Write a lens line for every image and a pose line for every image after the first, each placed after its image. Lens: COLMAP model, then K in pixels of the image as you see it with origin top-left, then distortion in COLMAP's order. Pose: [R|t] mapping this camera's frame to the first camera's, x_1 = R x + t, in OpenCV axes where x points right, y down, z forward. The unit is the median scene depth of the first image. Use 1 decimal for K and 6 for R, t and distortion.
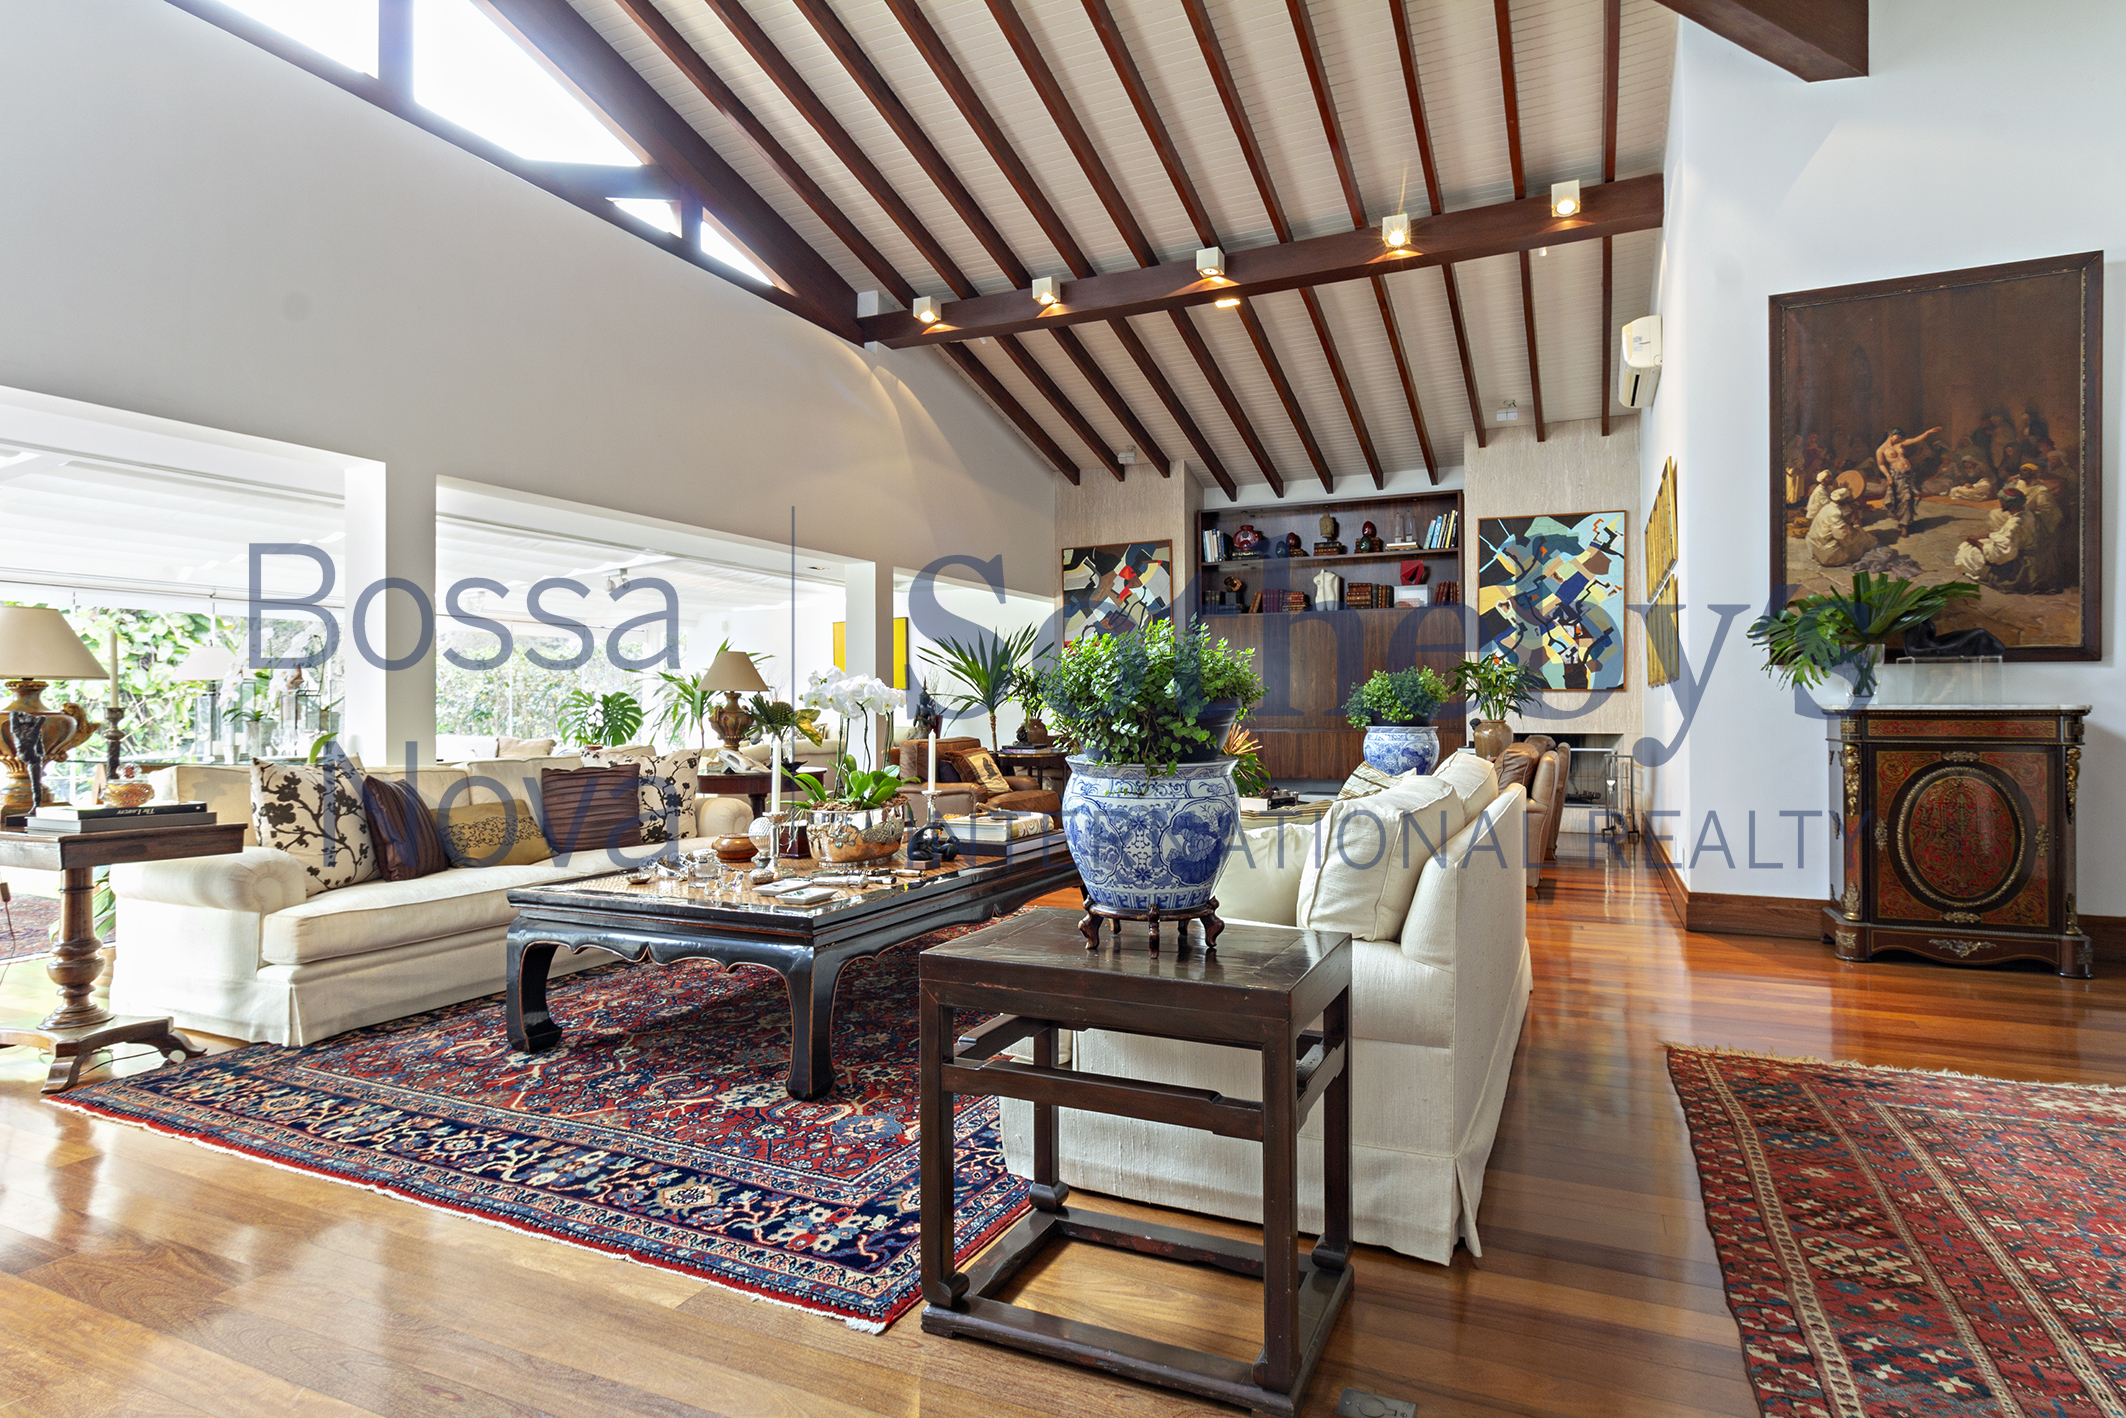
lens RADIAL K [[1055.0, 0, 1078.6], [0, 1055.0, 703.2], [0, 0, 1]] dist [0.002079, 0.000463]
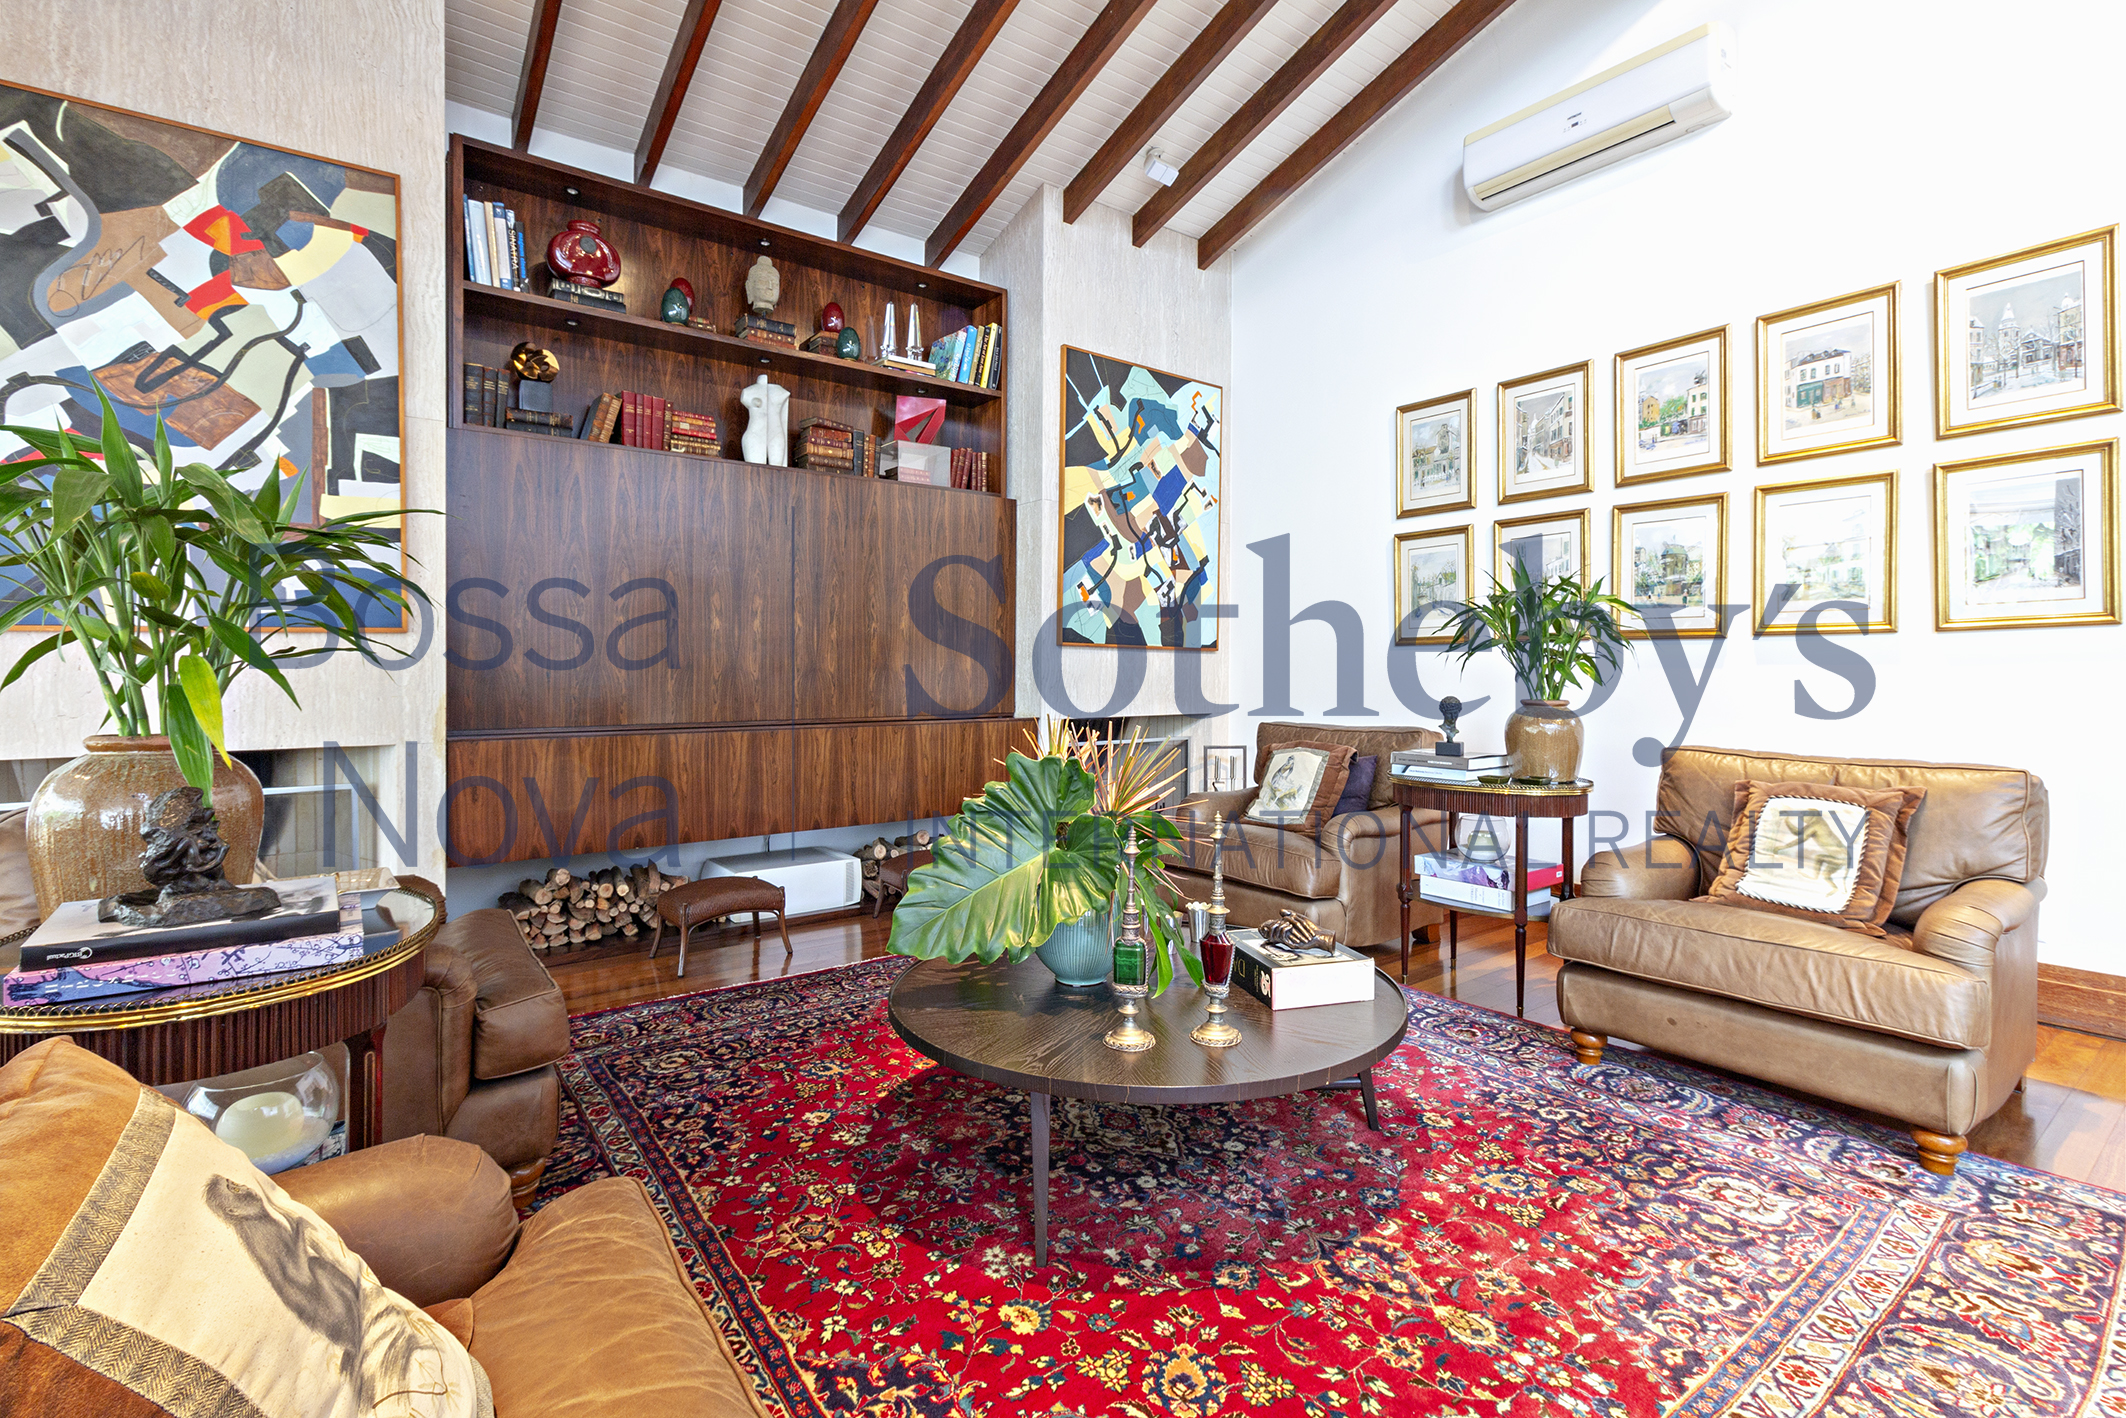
lens RADIAL K [[983.6, 0, 1033.7], [0, 983.6, 676.6], [0, 0, 1]] dist [0.004712, 0.000116]
pose [[0.523752, 0.002194, 0.851868, -0.087182], [-0.003209, 0.999995, -0.000602, 0.005516], [-0.851865, -0.002419, 0.523756, 0.767394]]
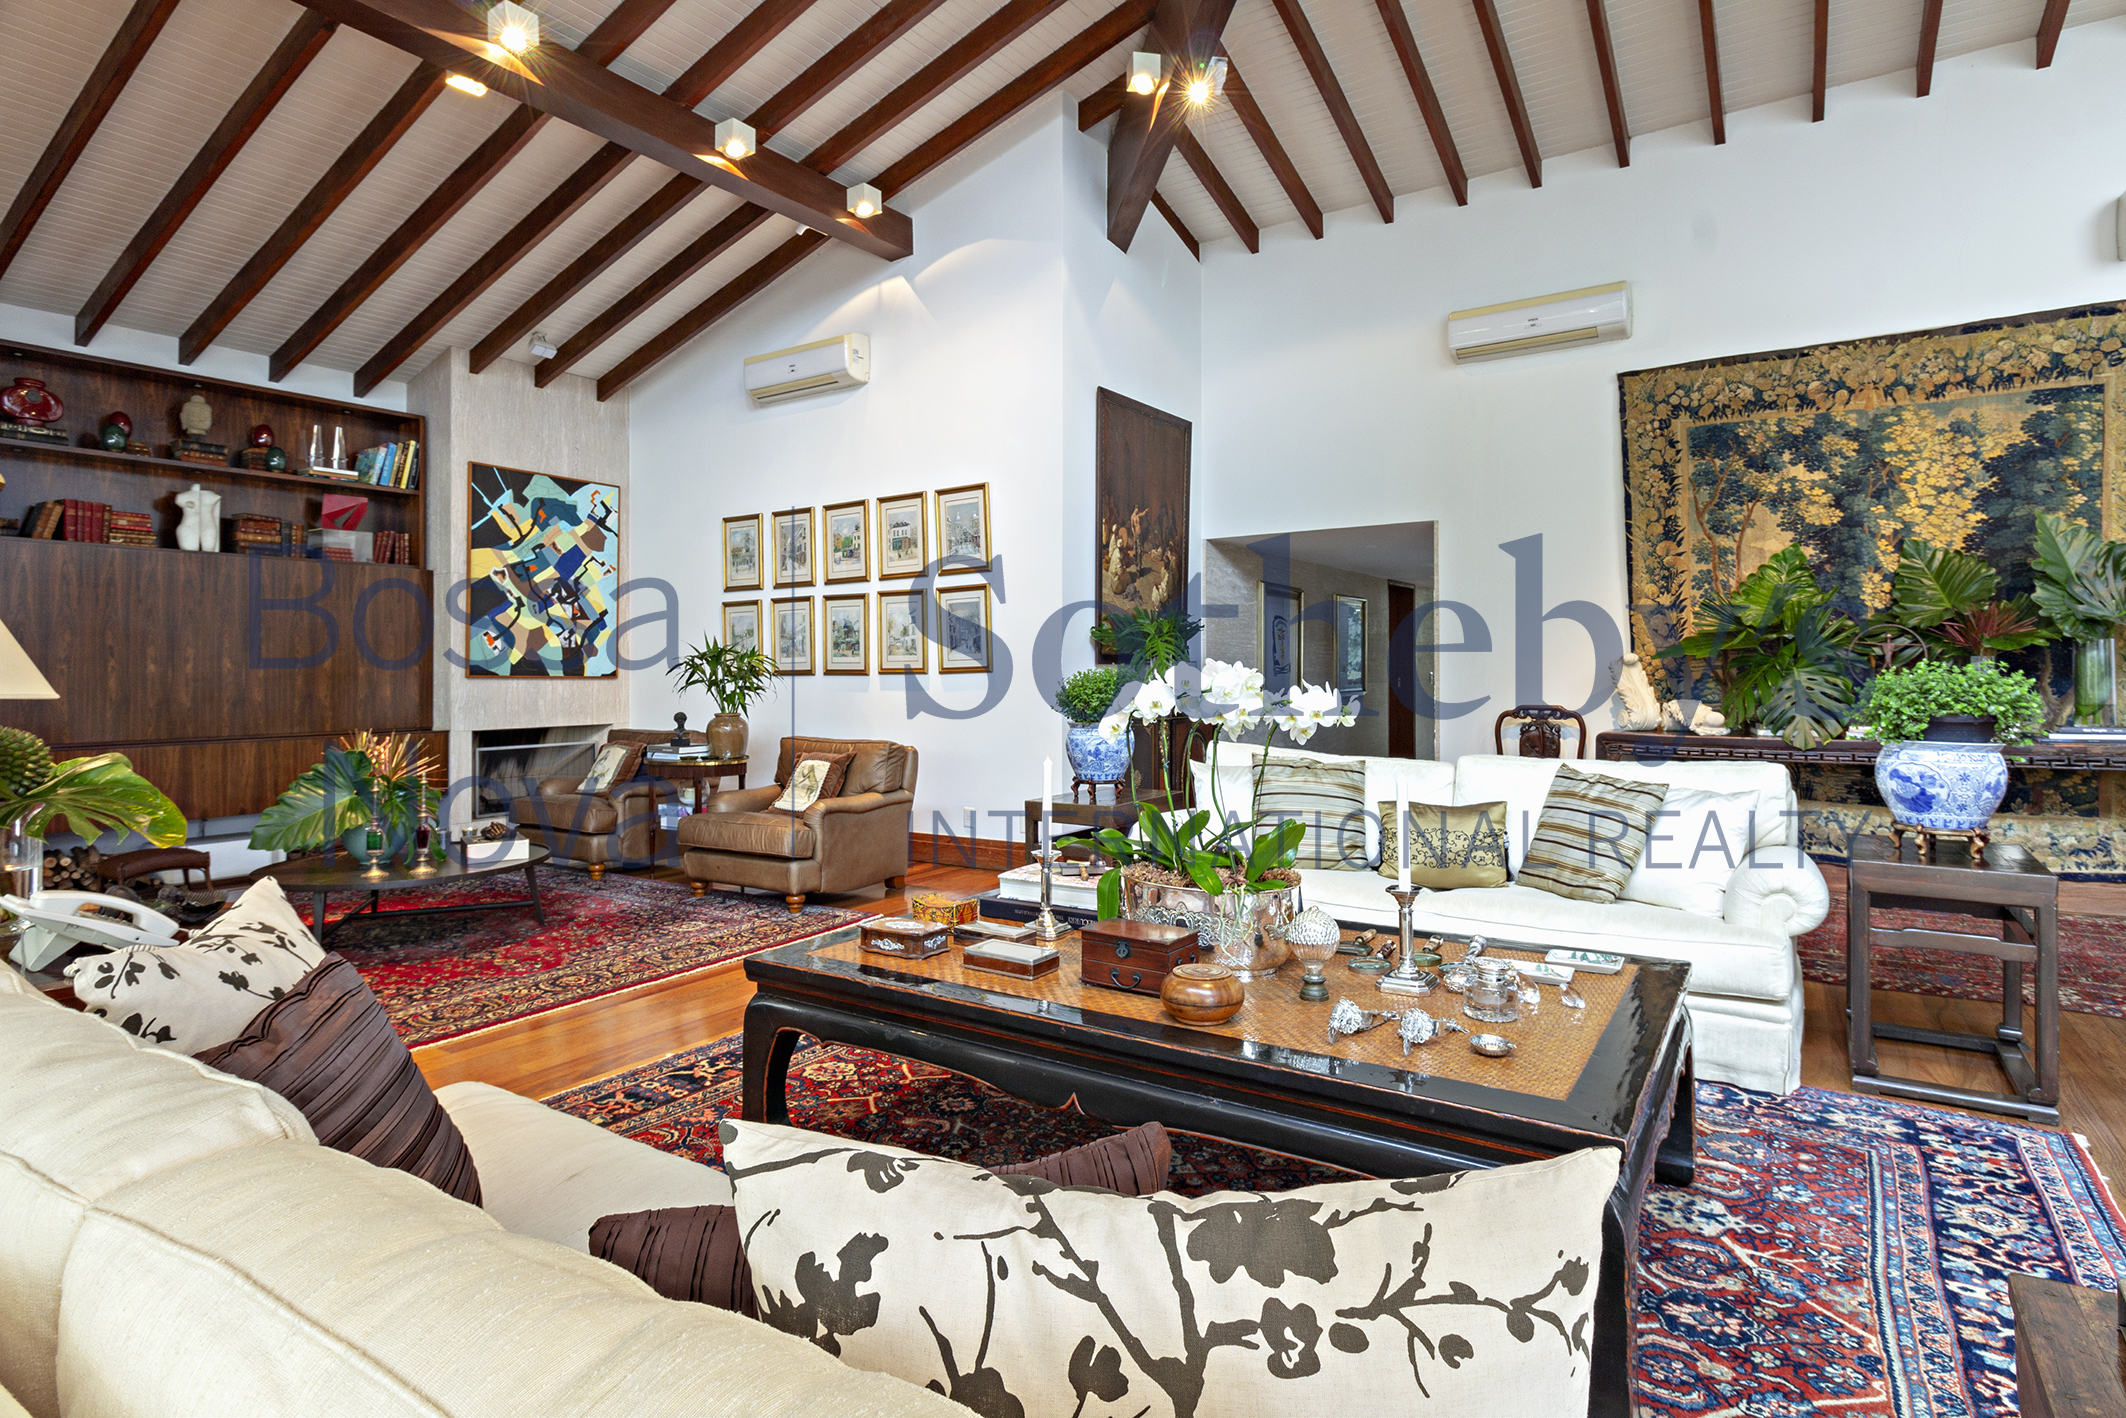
lens RADIAL K [[1096.0, 0, 1117.7], [0, 1096.0, 665.6], [0, 0, 1]] dist [0.002080, 0.000069]
pose [[0.162478, 0.009051, 0.986671, -0.373287], [0.004818, 0.999939, -0.009966, -0.010832], [-0.986700, 0.006374, 0.162424, 0.401427]]
